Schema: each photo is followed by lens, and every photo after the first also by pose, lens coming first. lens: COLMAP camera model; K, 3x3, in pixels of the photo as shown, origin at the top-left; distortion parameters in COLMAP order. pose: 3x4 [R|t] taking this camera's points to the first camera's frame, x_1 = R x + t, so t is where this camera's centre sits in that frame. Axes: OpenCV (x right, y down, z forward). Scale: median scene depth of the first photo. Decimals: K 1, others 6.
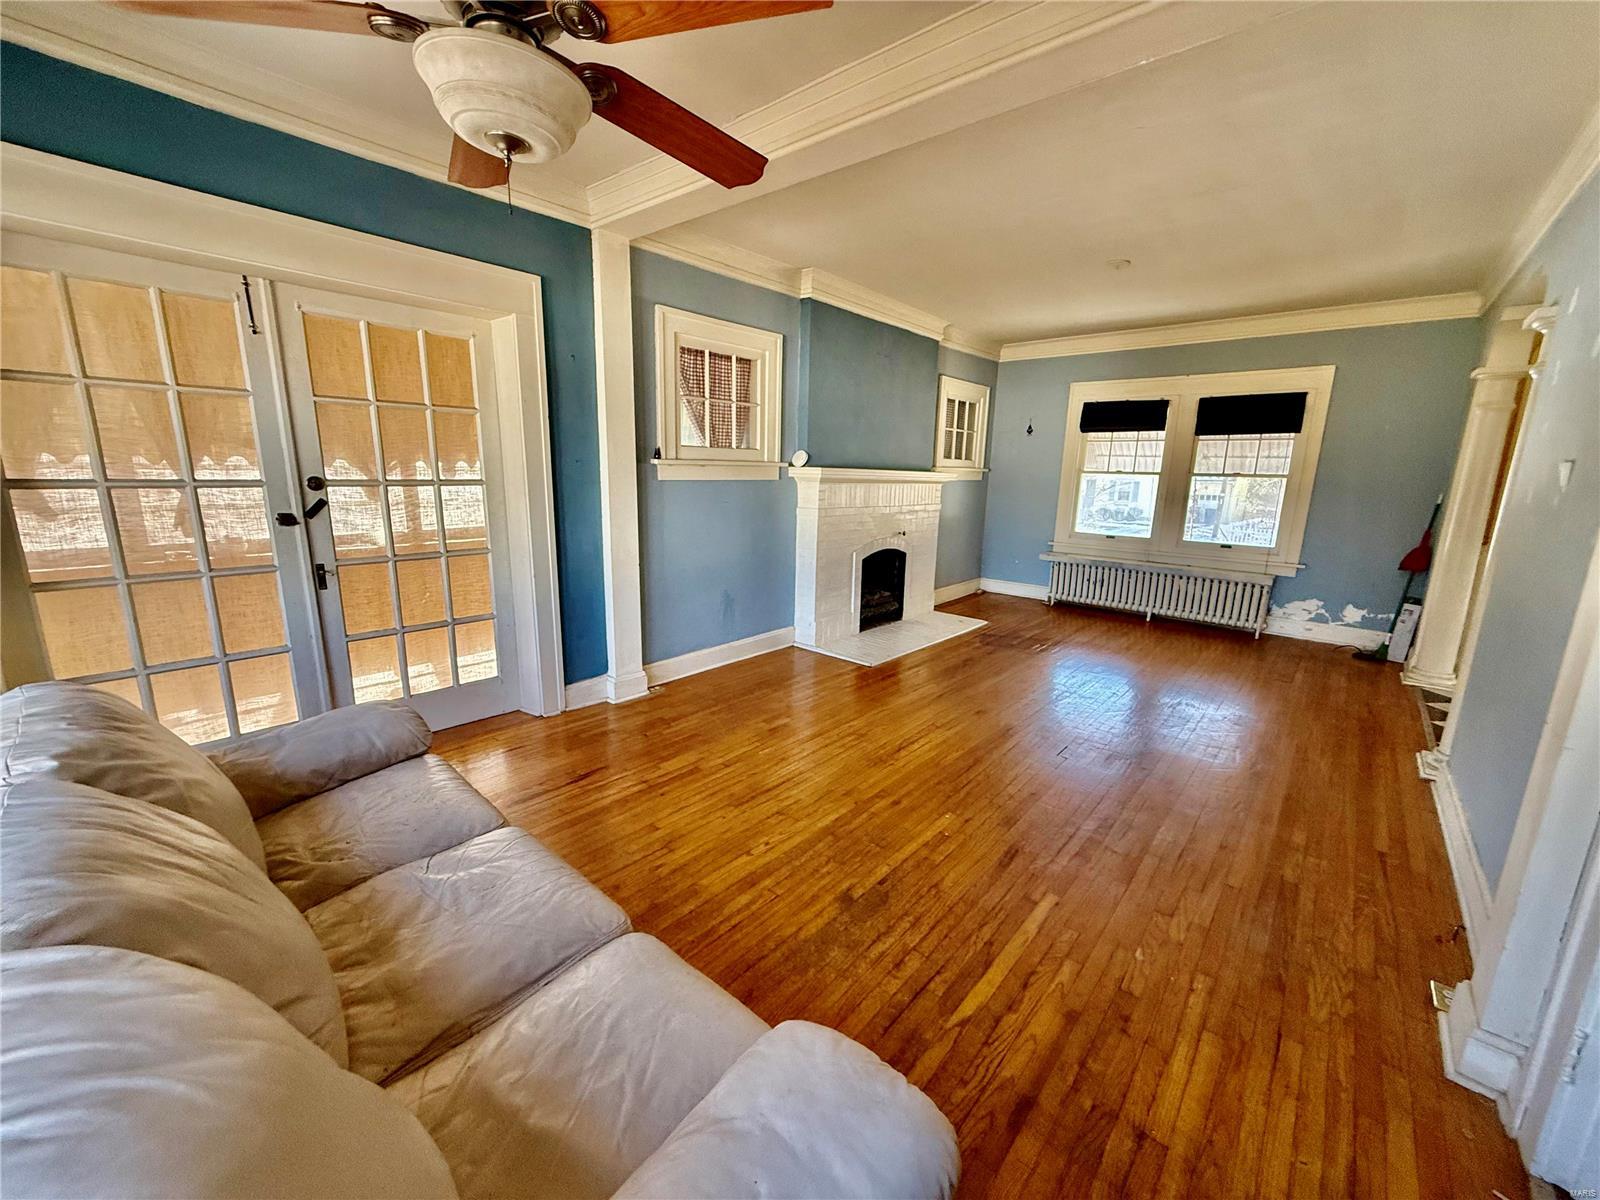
lens RADIAL K [[635.1, 0, 800.0], [0, 635.1, 600.0], [0, 0, 1]] dist [-0.001680, -0.000114]
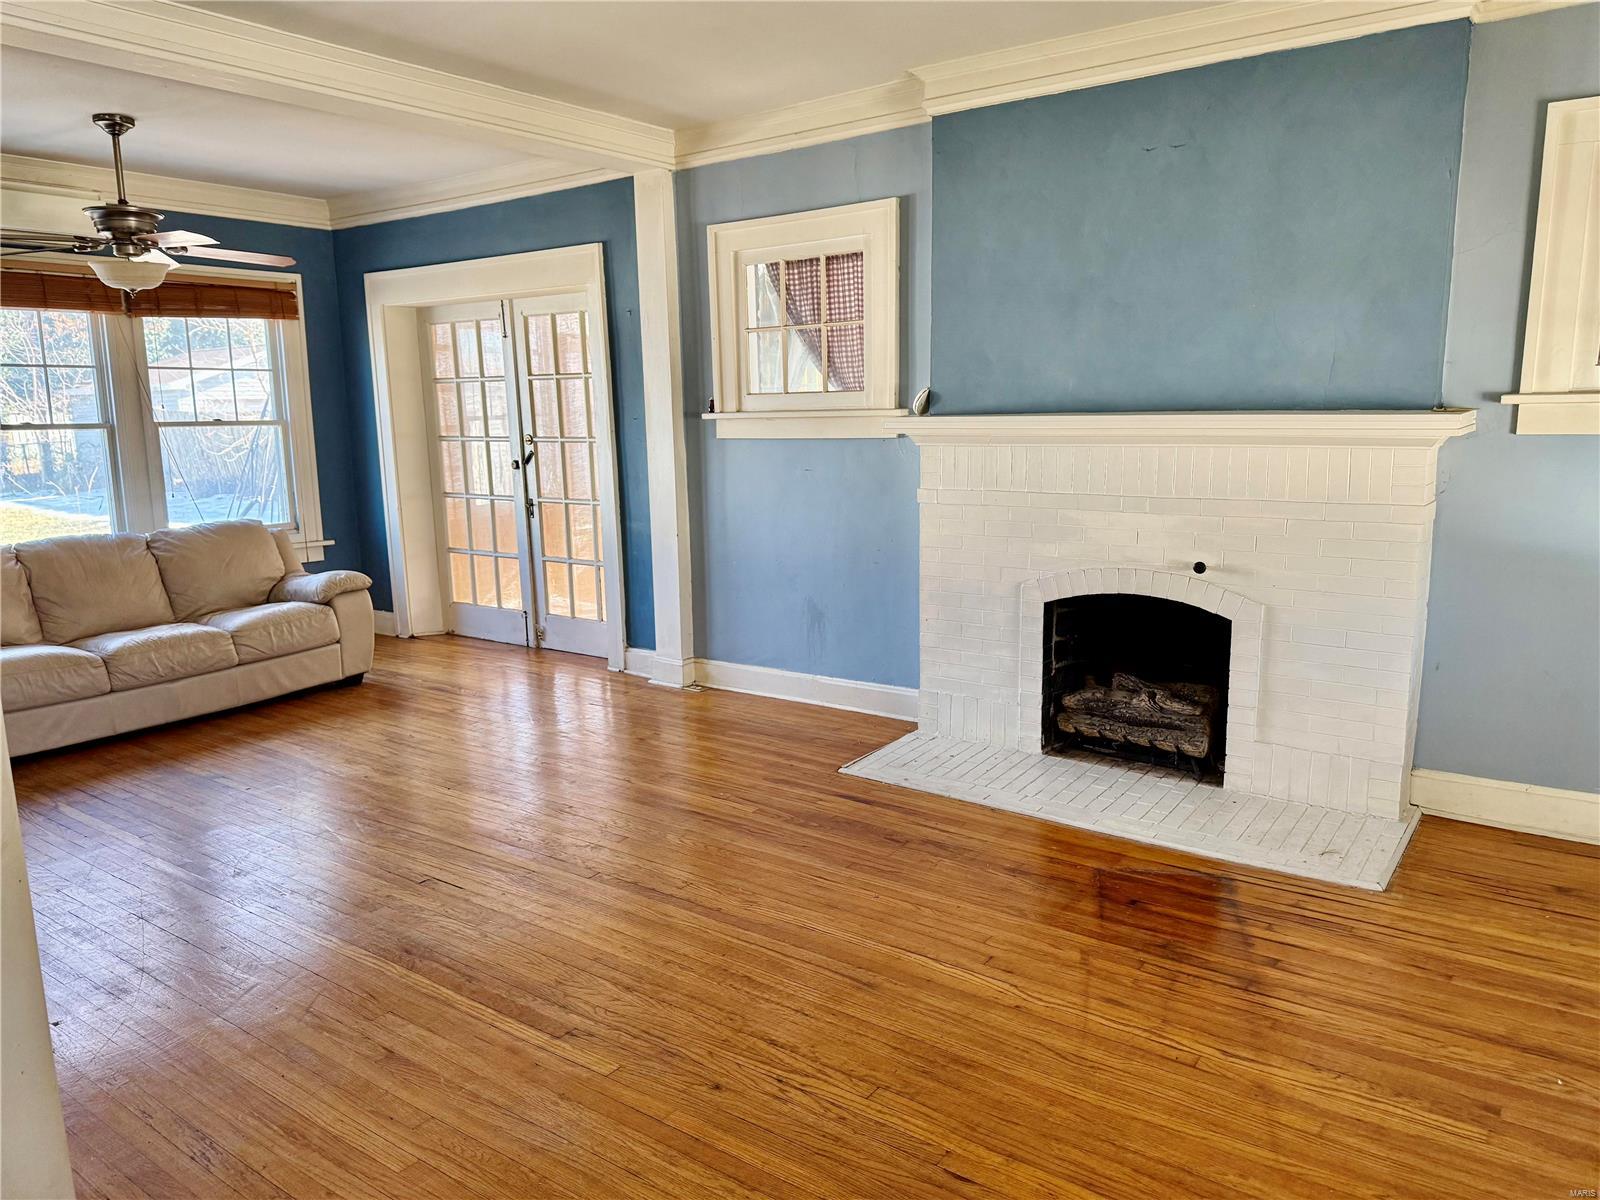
lens RADIAL K [[1116.5, 0, 800.0], [0, 1116.5, 600.0], [0, 0, 1]] dist [0.076491, -0.094015]
pose [[0.086870, 0.150561, -0.984777, 1.195942], [-0.177603, 0.975018, 0.133402, -0.190677], [0.980261, 0.163311, 0.111440, 0.949591]]
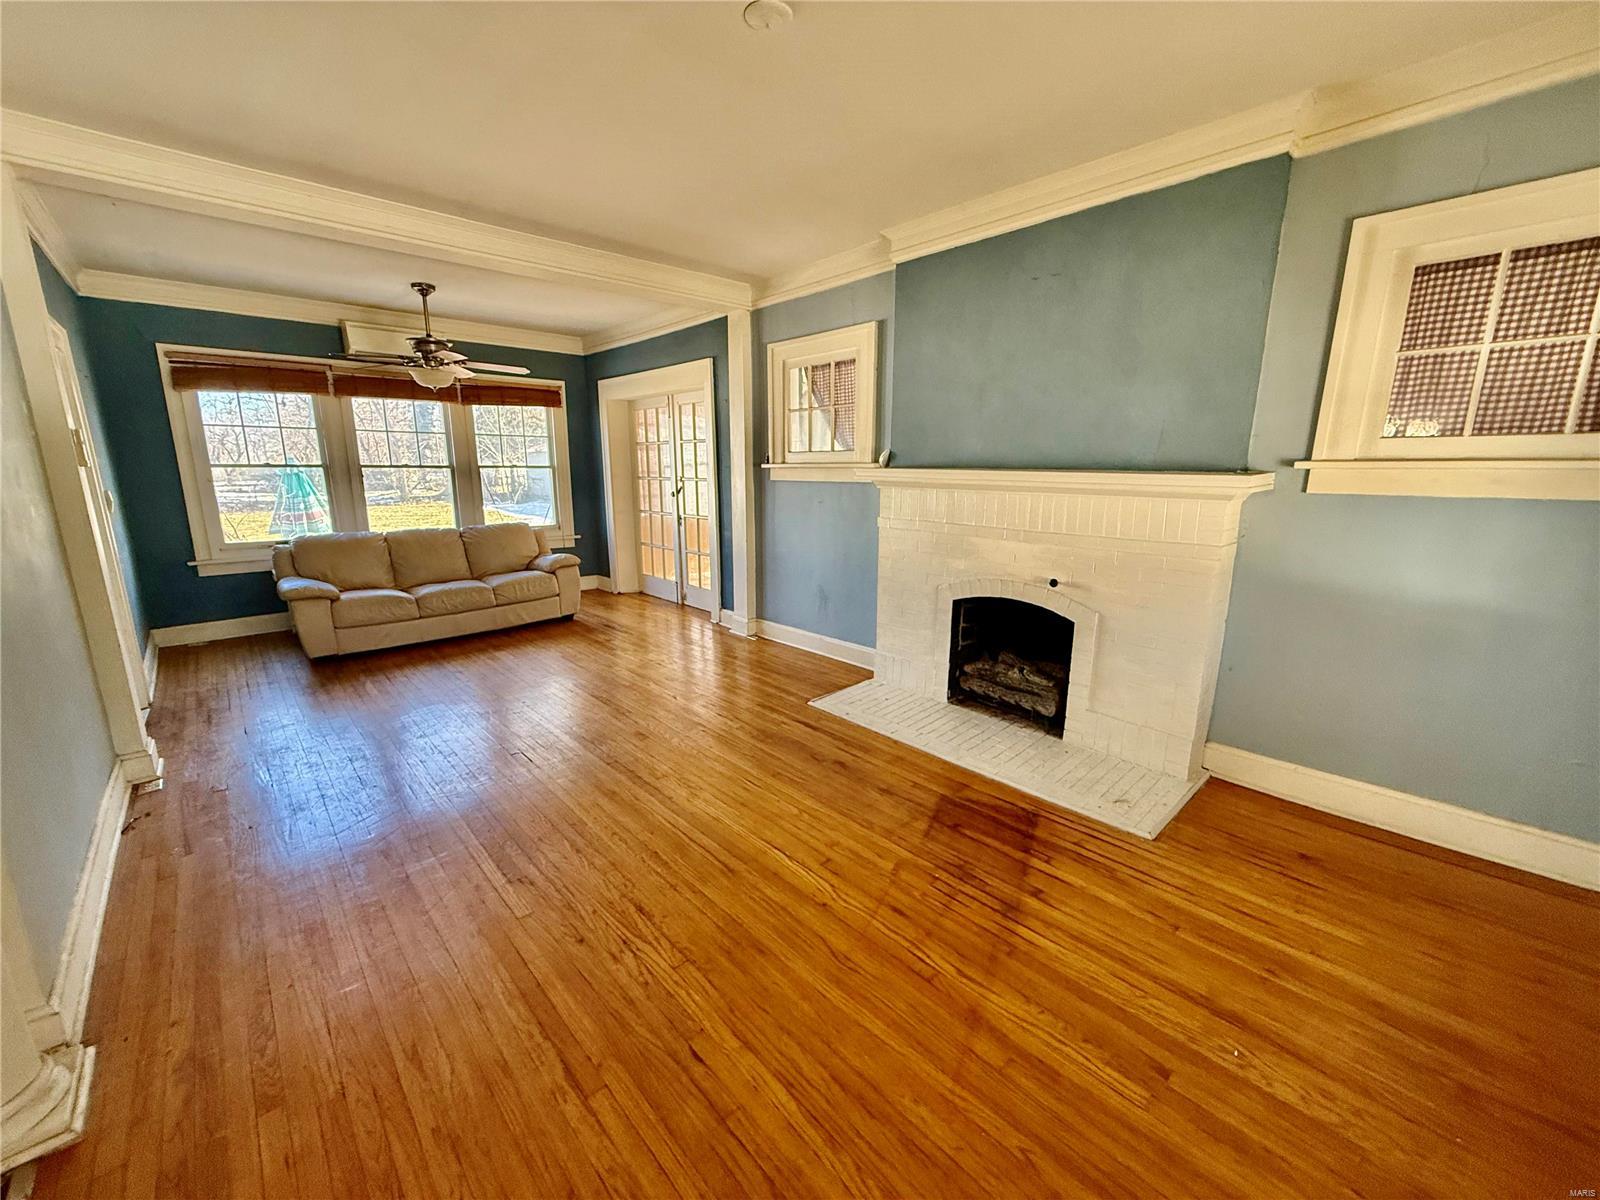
lens RADIAL K [[635.1, 0, 800.0], [0, 635.1, 600.0], [0, 0, 1]] dist [-0.001680, -0.000114]
pose [[-0.105148, 0.188949, -0.976341, 1.035013], [-0.199341, 0.957852, 0.206839, -0.227574], [0.974273, 0.216373, -0.063051, 1.155421]]
